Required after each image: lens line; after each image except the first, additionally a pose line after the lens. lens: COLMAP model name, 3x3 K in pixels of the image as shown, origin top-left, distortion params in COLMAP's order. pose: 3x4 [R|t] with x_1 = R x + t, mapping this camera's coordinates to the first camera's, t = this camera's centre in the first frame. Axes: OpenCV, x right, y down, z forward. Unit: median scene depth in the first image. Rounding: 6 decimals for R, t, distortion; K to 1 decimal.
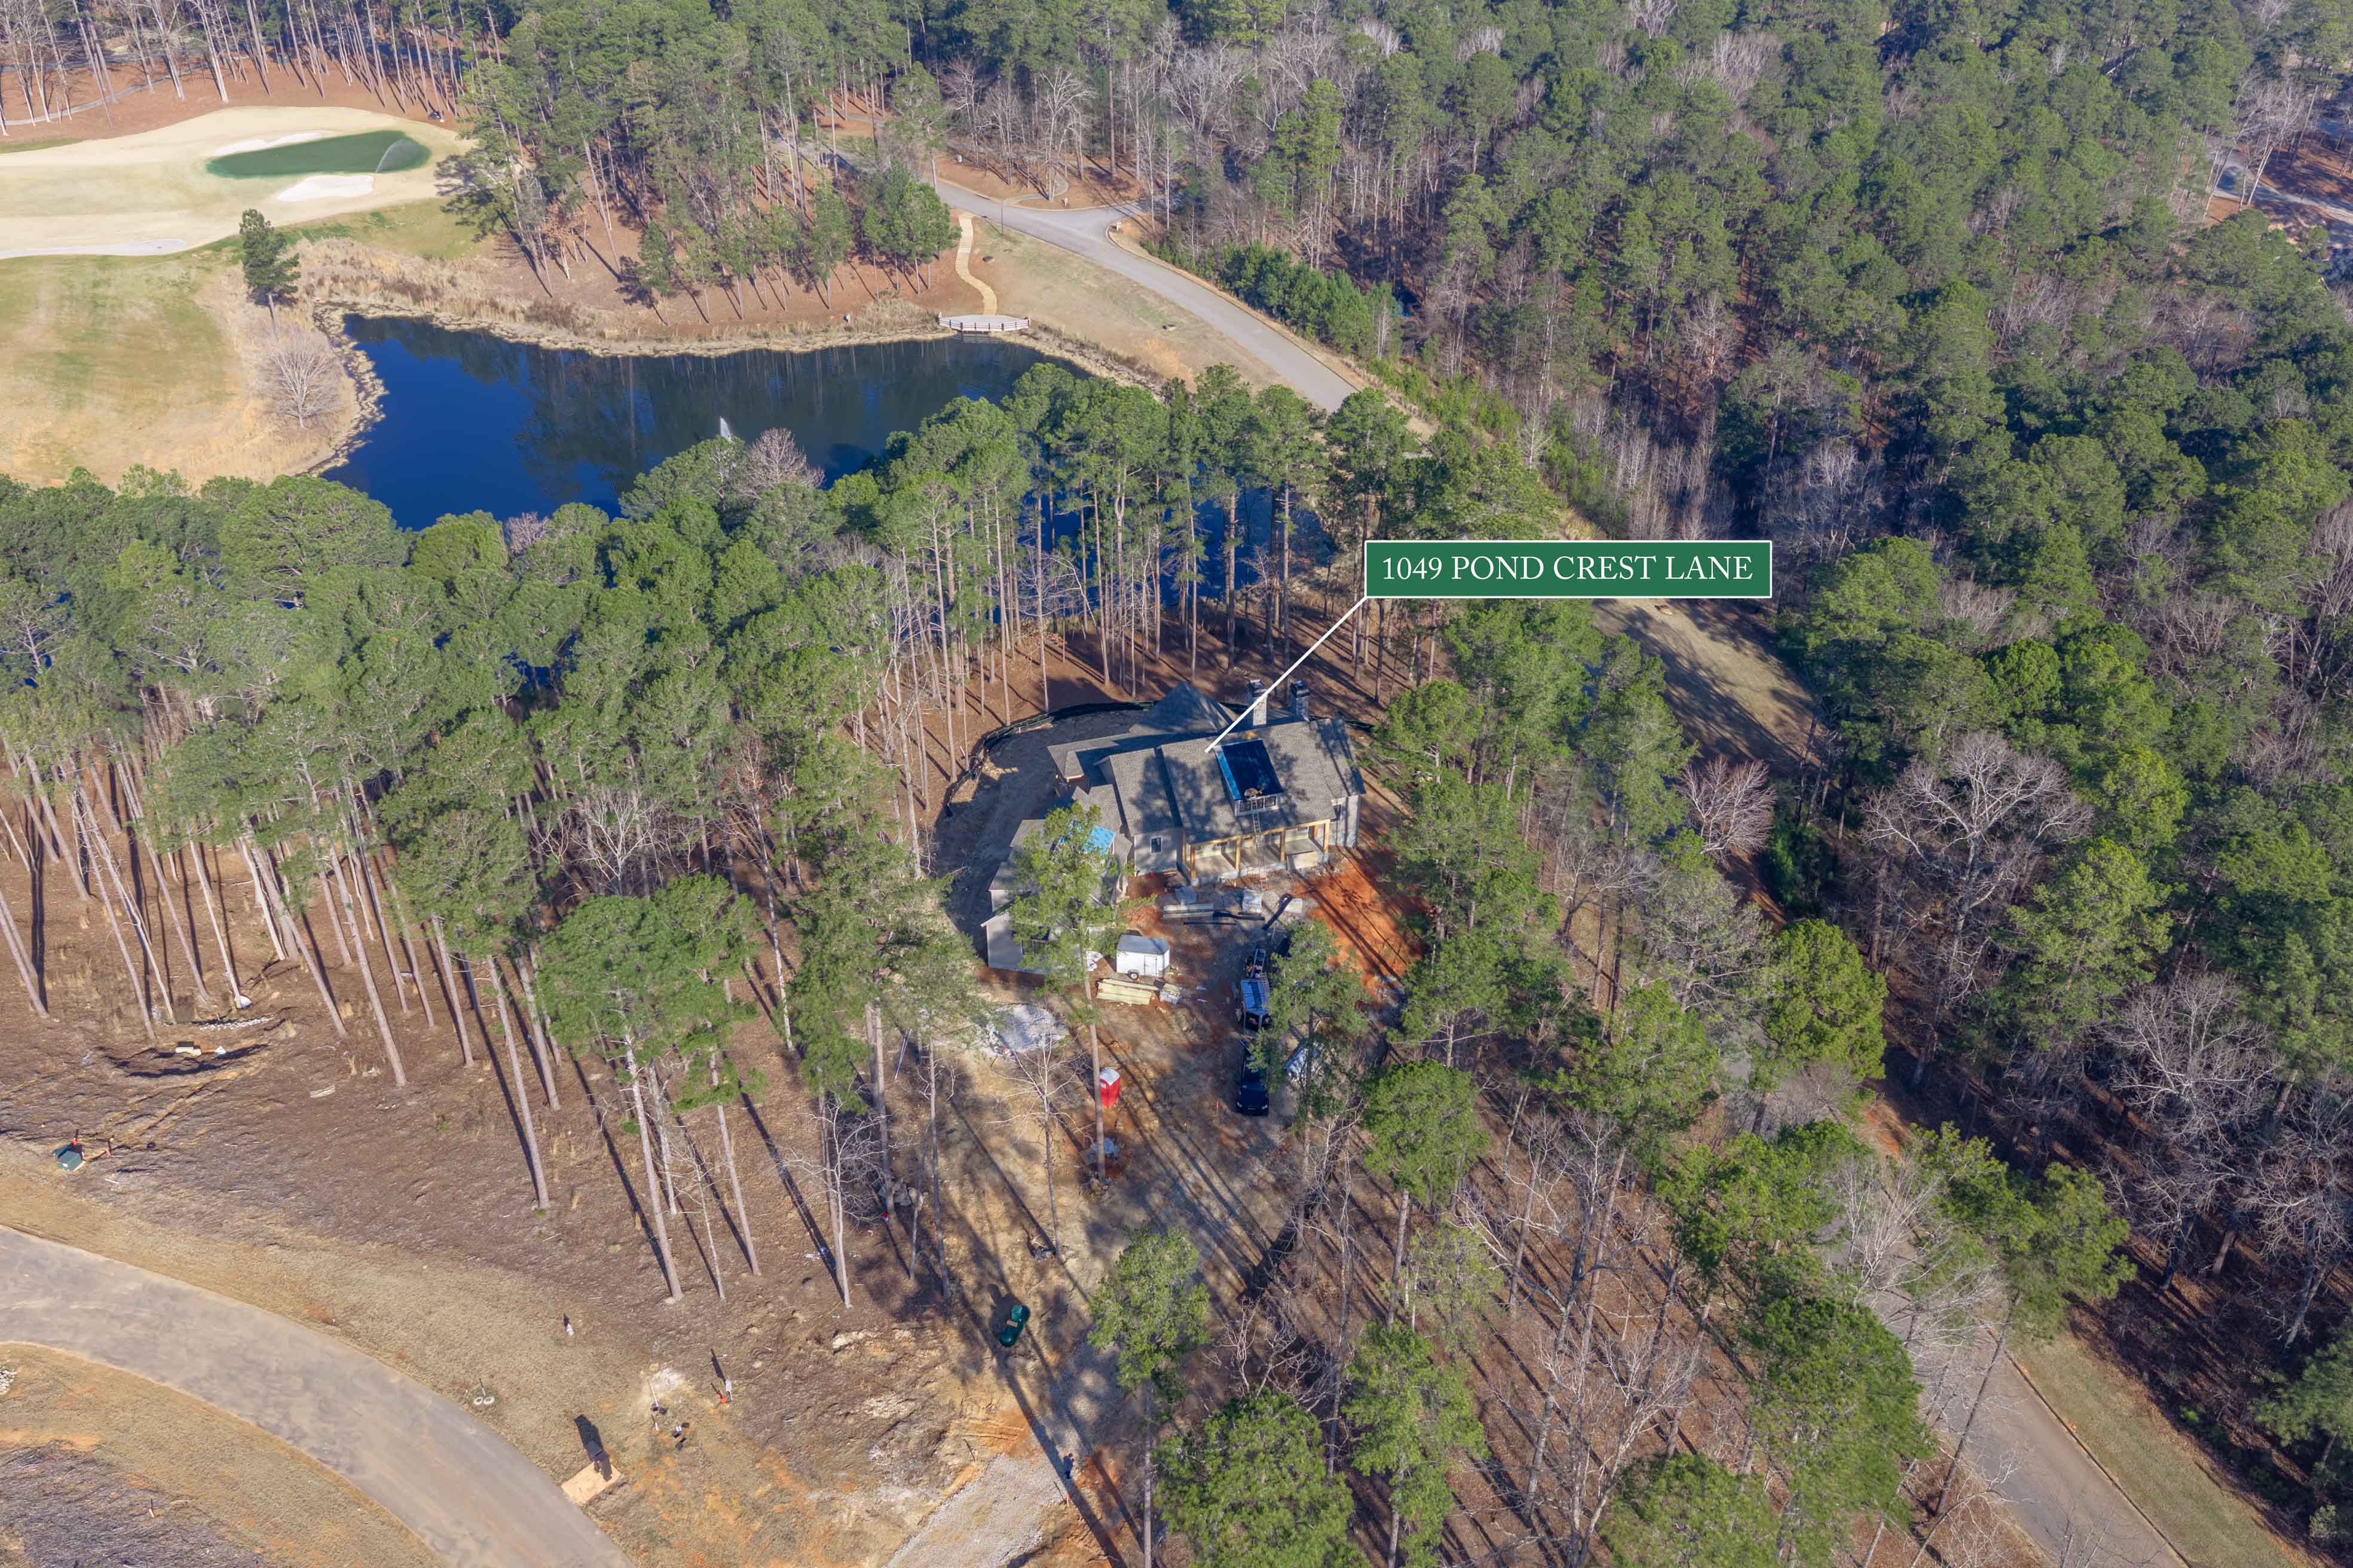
lens RADIAL K [[1965.2, 0, 1177.1], [0, 1965.2, 774.2], [0, 0, 1]] dist [0.017648, -0.022231]
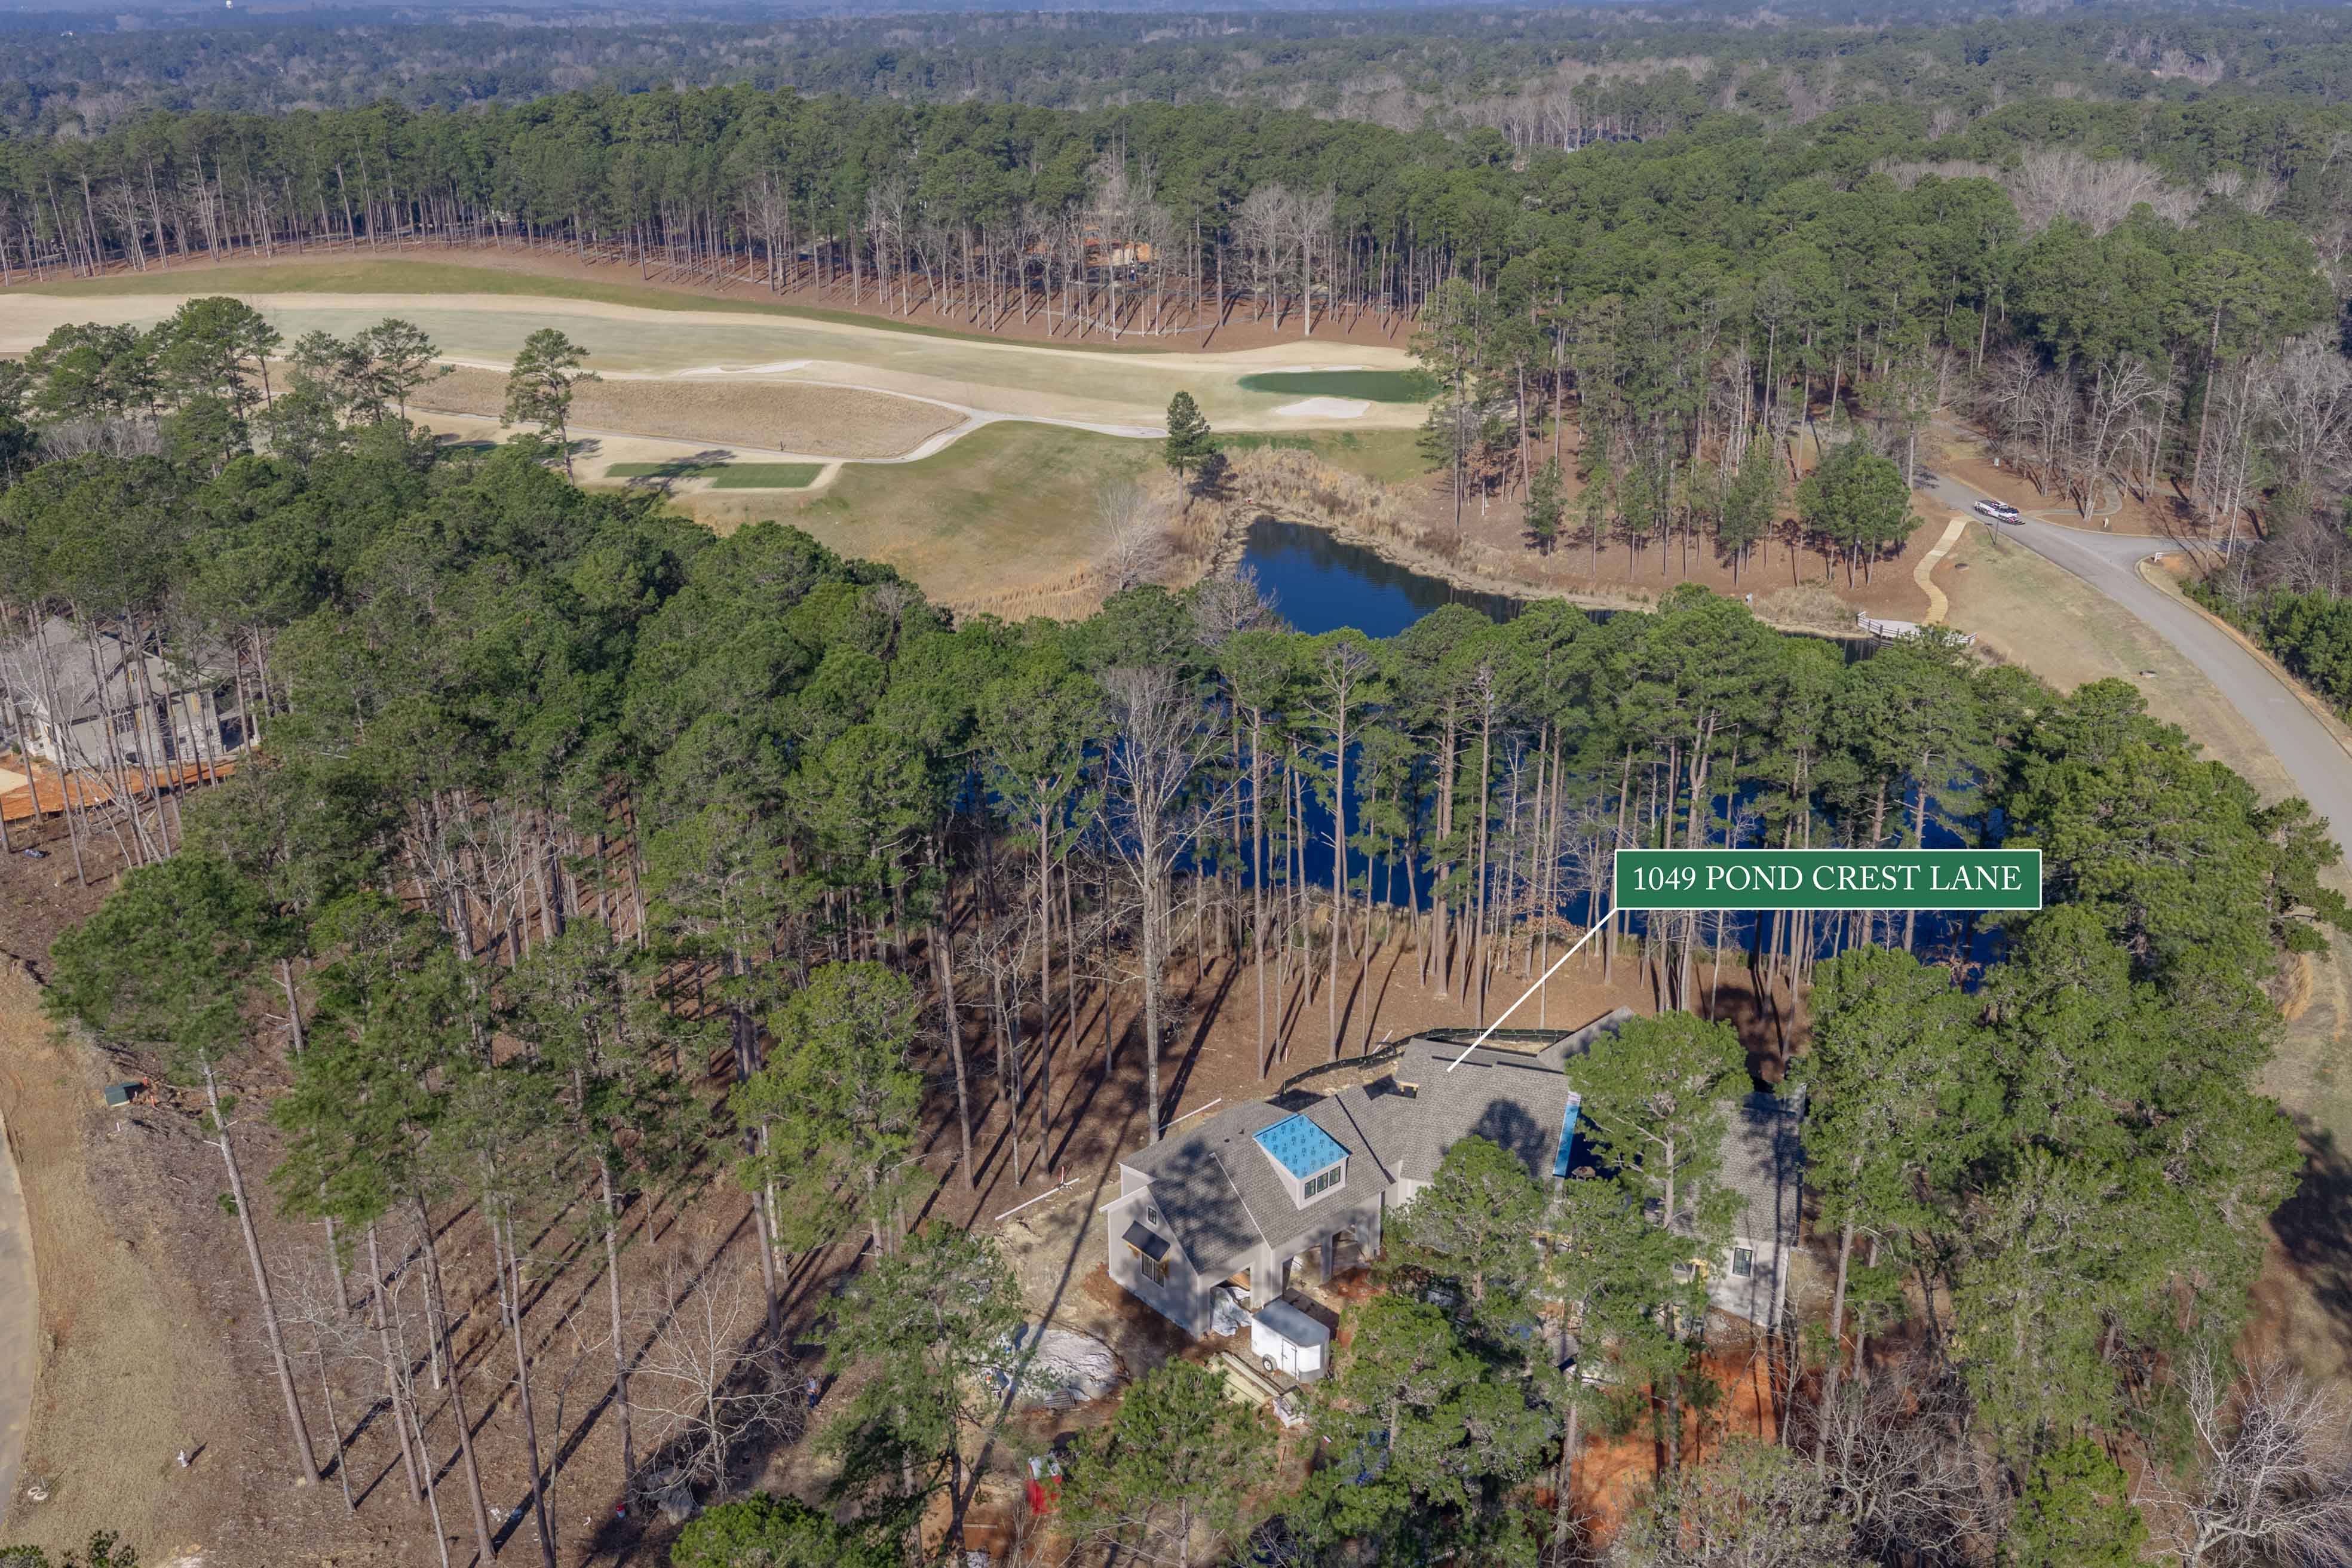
lens RADIAL K [[2062.2, 0, 1174.6], [0, 2062.2, 735.9], [0, 0, 1]] dist [0.027281, -0.049436]
pose [[0.797633, 0.198910, -0.569401, 0.165433], [-0.314000, 0.942976, -0.110449, -0.004860], [0.514962, 0.266890, 0.814607, 0.200402]]
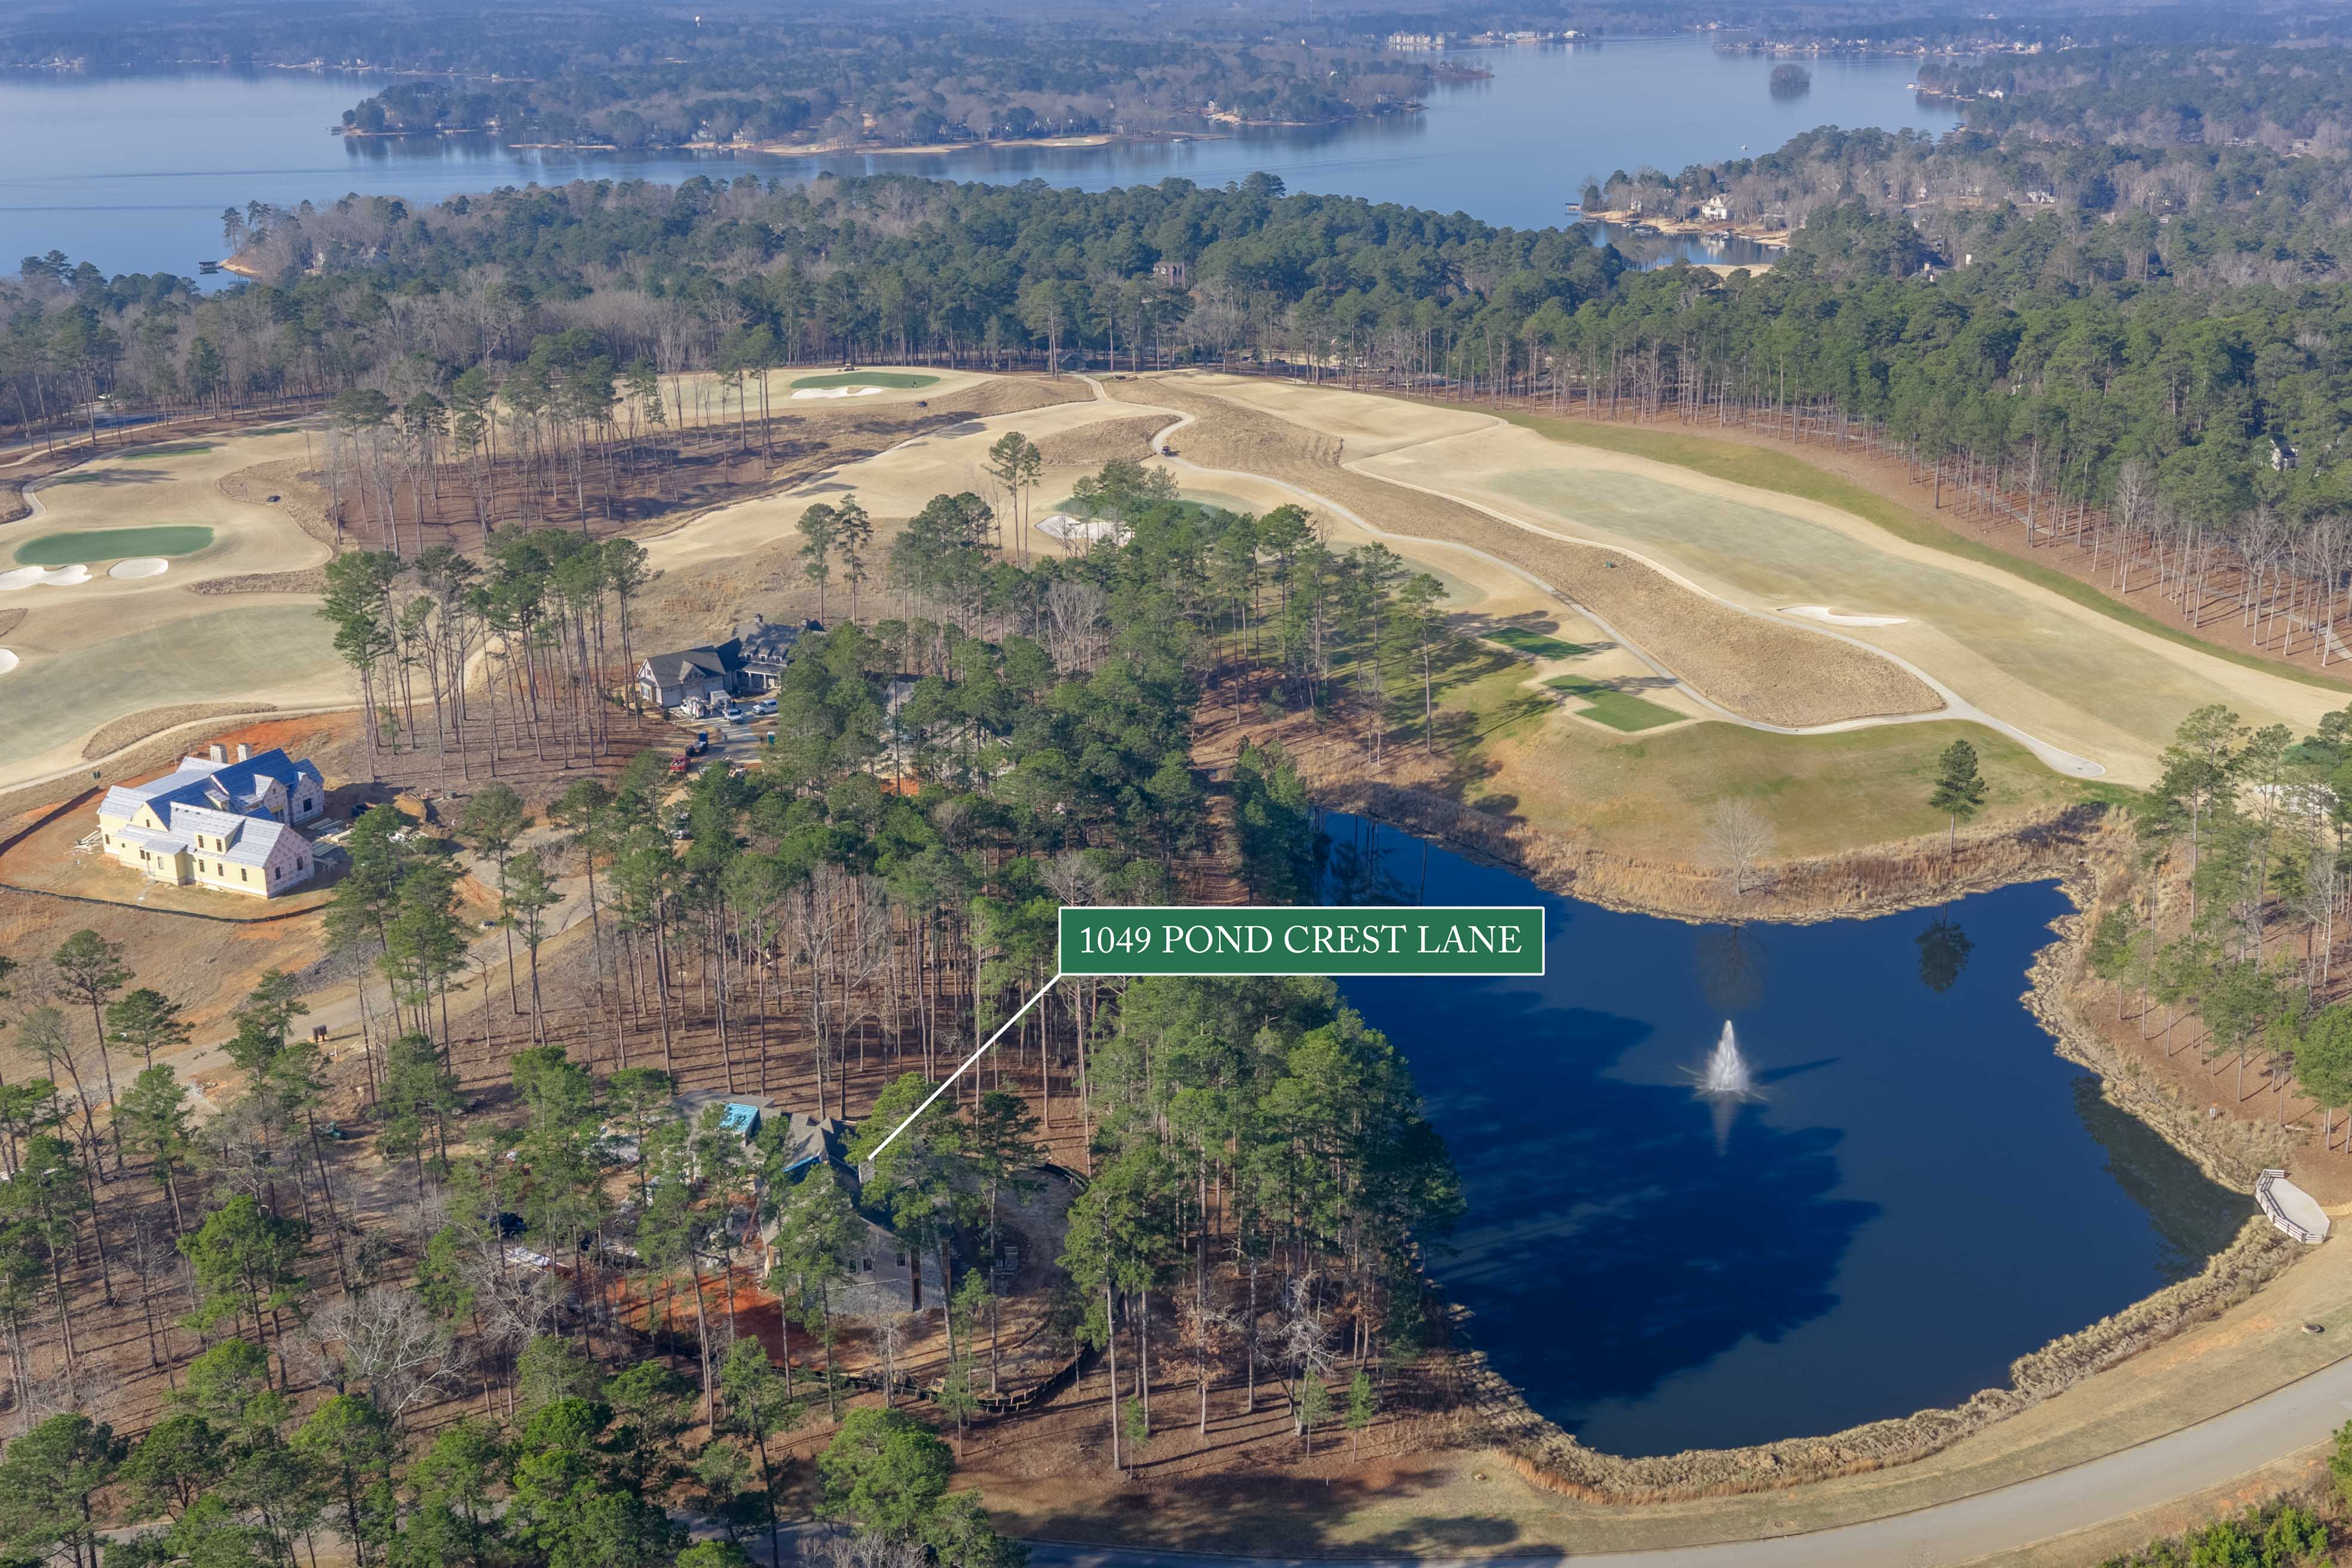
lens RADIAL K [[2338.8, 0, 1174.0], [0, 2338.8, 630.3], [0, 0, 1]] dist [0.049657, -0.105102]
pose [[-0.065205, 0.269935, -0.960668, 0.786699], [-0.526096, 0.808750, 0.262957, -0.463681], [0.847922, 0.522550, 0.089278, 0.522022]]
